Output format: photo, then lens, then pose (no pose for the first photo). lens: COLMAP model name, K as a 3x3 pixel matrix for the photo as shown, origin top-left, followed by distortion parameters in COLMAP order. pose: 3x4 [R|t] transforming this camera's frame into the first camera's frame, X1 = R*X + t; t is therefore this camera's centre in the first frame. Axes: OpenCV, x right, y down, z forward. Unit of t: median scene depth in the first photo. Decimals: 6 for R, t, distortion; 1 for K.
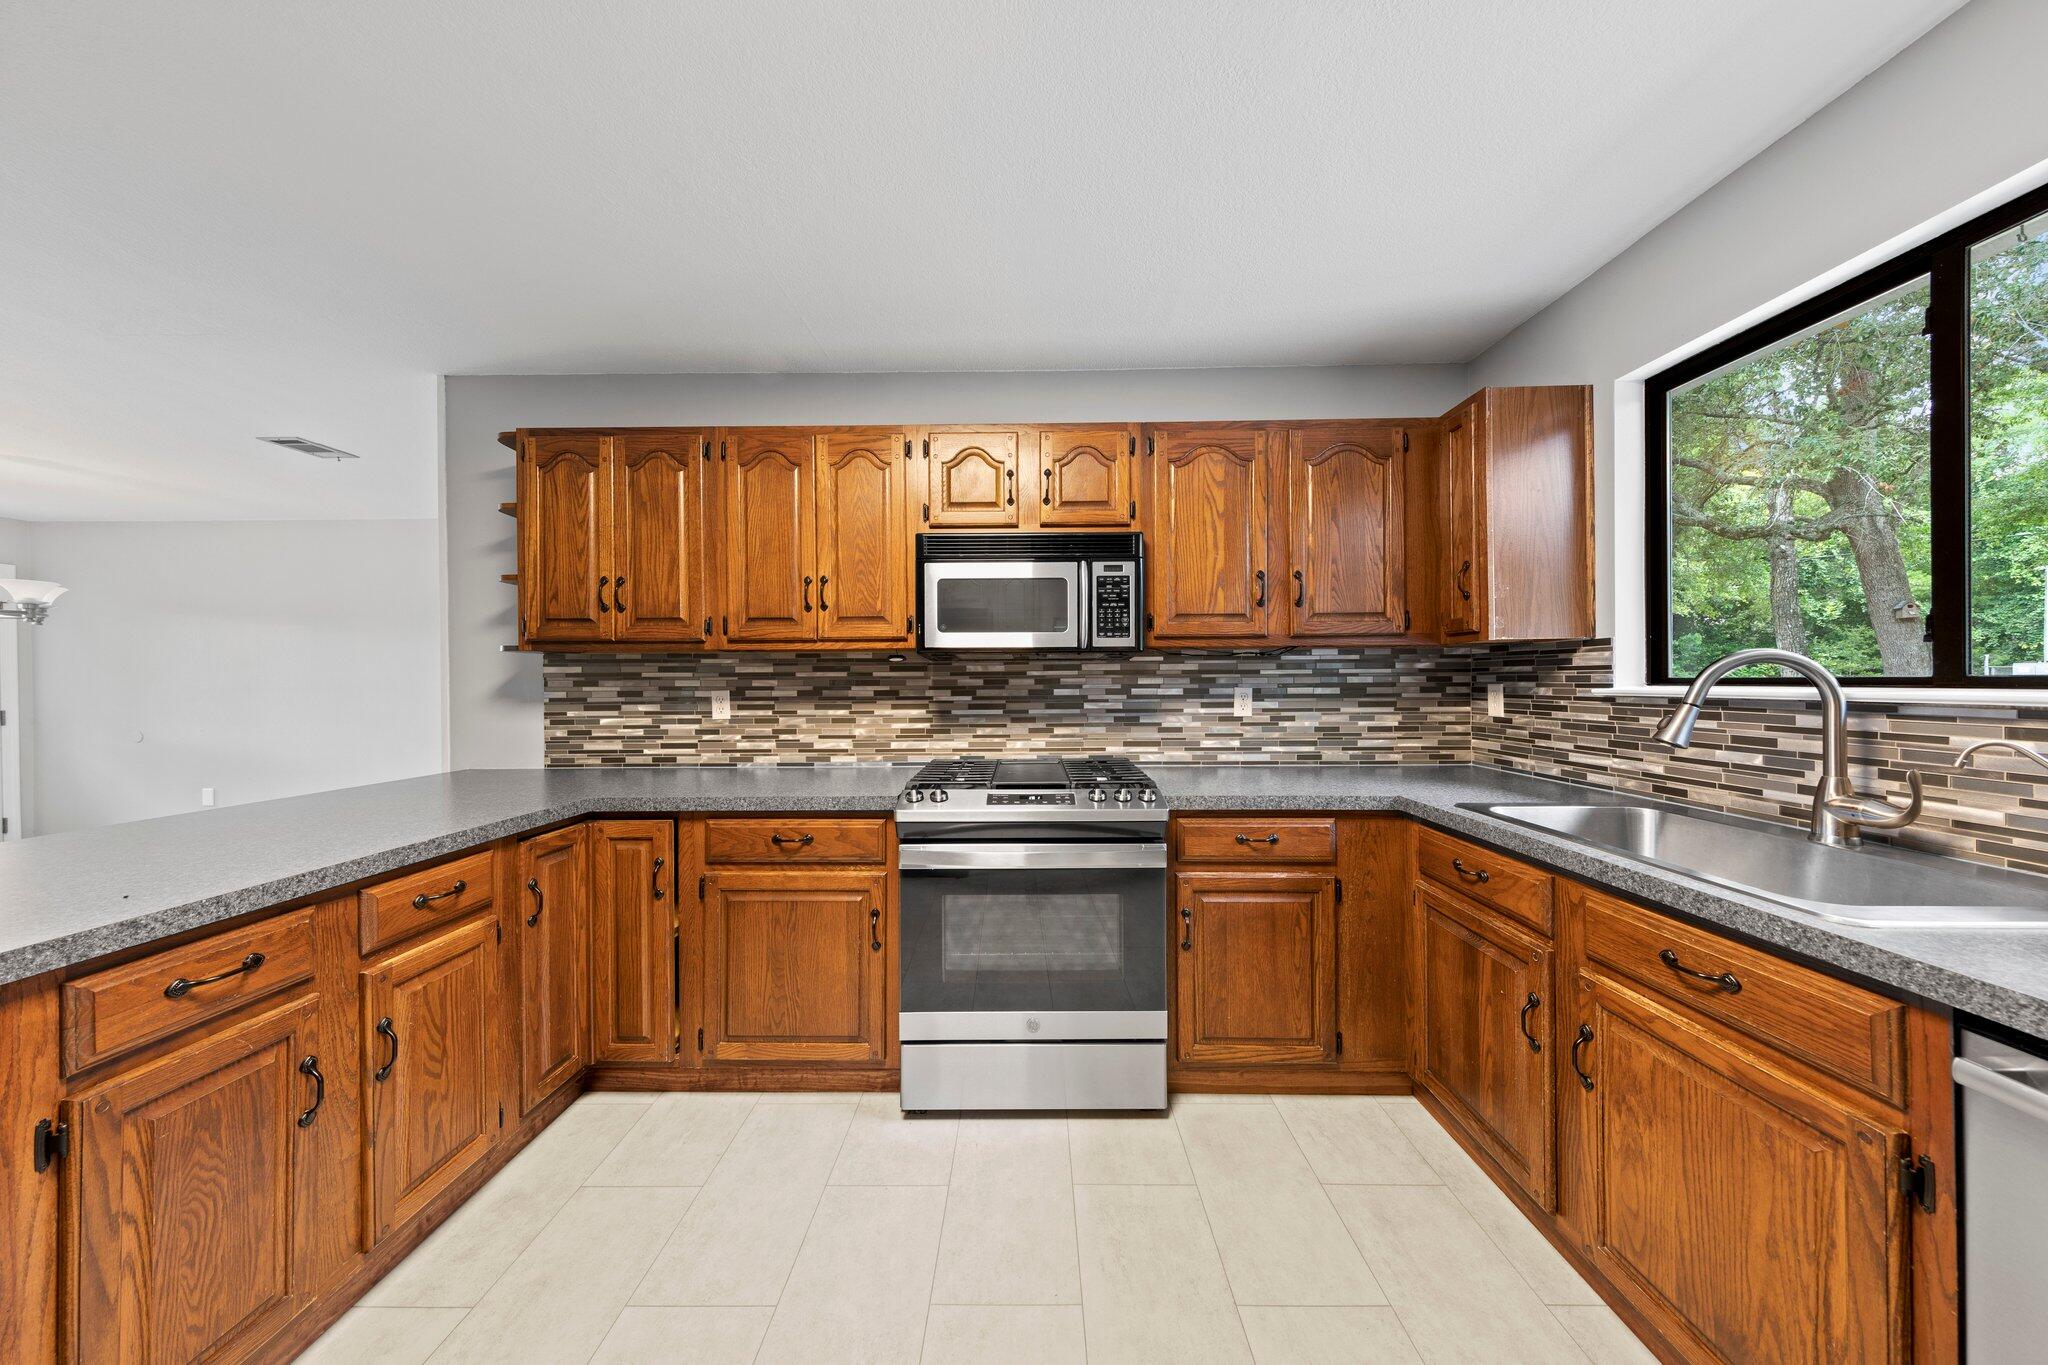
lens RADIAL K [[645.8, 0, 1017.5], [0, 645.8, 680.9], [0, 0, 1]] dist [0.008225, -0.001244]
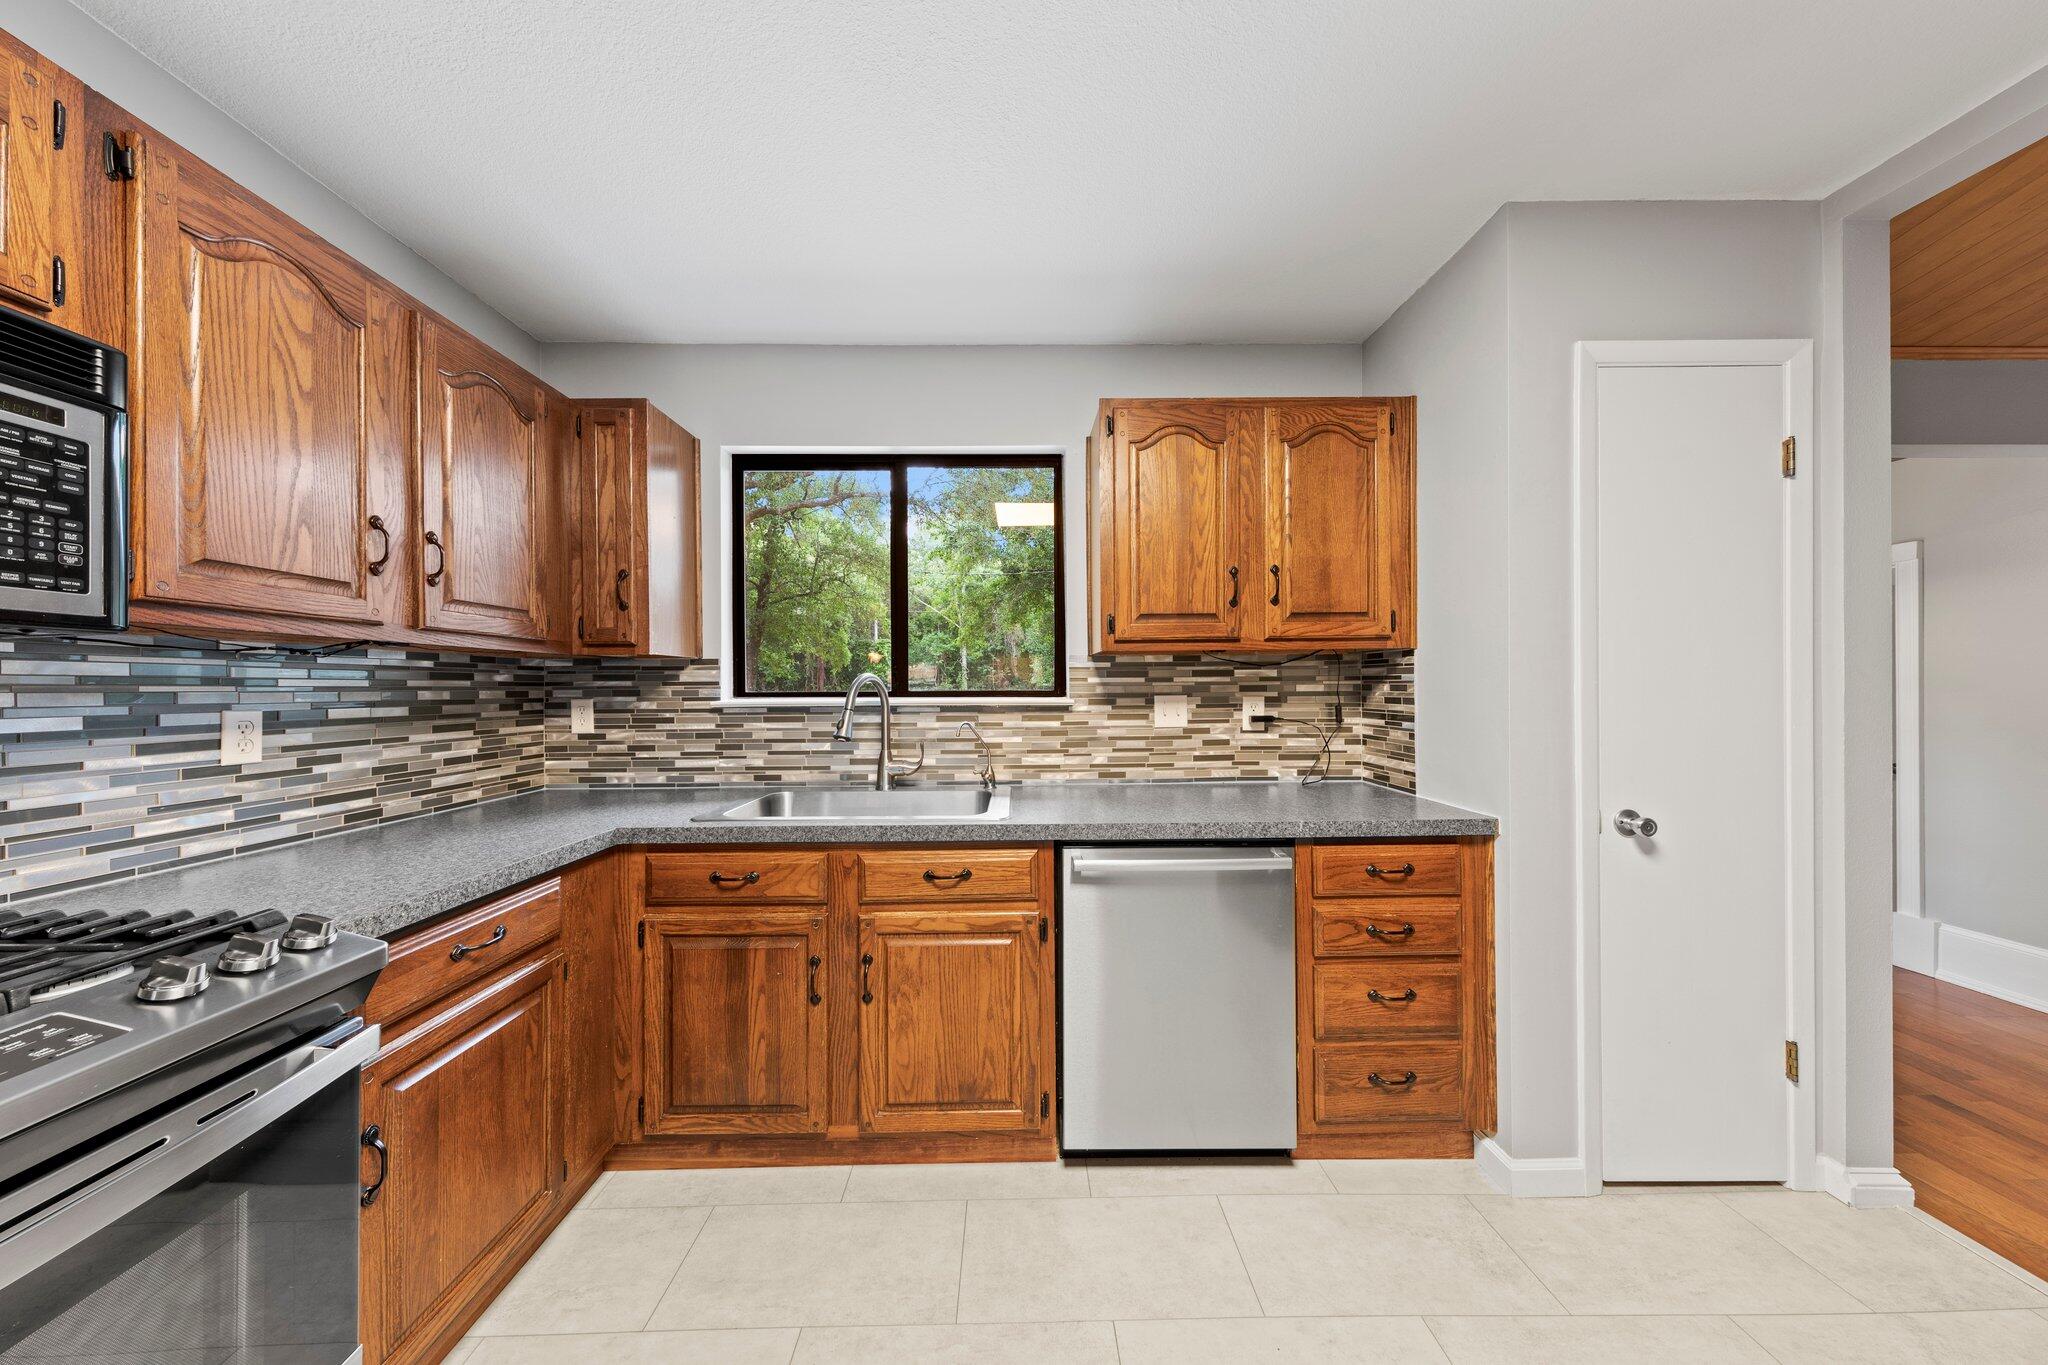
lens RADIAL K [[645.8, 0, 1026.1], [0, 645.8, 690.0], [0, 0, 1]] dist [0.008225, -0.001244]
pose [[-0.037059, 0.003737, 0.999306, -0.276478], [0.008230, 0.999960, -0.003434, -0.000037], [-0.999279, 0.008097, -0.037088, 0.445301]]
